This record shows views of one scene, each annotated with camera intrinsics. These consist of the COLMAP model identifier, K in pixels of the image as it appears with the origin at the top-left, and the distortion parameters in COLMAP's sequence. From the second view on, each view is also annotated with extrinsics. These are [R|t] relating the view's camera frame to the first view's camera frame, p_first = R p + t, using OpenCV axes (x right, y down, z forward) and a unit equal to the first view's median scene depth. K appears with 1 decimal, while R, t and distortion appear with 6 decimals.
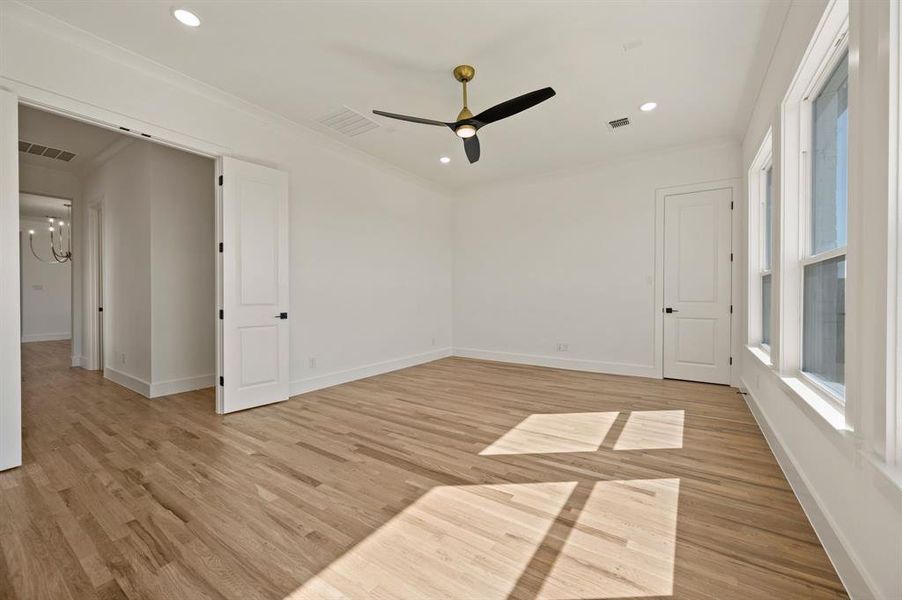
lens RADIAL K [[358.1, 0, 455.2], [0, 358.1, 298.8], [0, 0, 1]] dist [-0.001692, -0.000076]
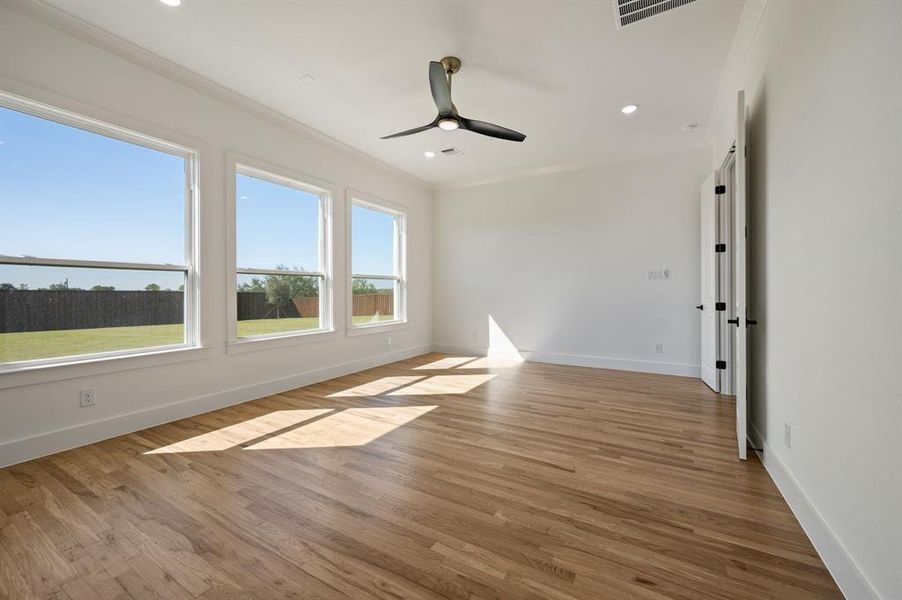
lens RADIAL K [[357.6, 0, 452.3], [0, 357.6, 293.6], [0, 0, 1]] dist [0.001604, 0.000094]
pose [[-0.998012, 0.004169, -0.062887, 0.080105], [0.003322, 0.999902, 0.013571, -0.013178], [0.062937, 0.013336, -0.997928, 1.926358]]
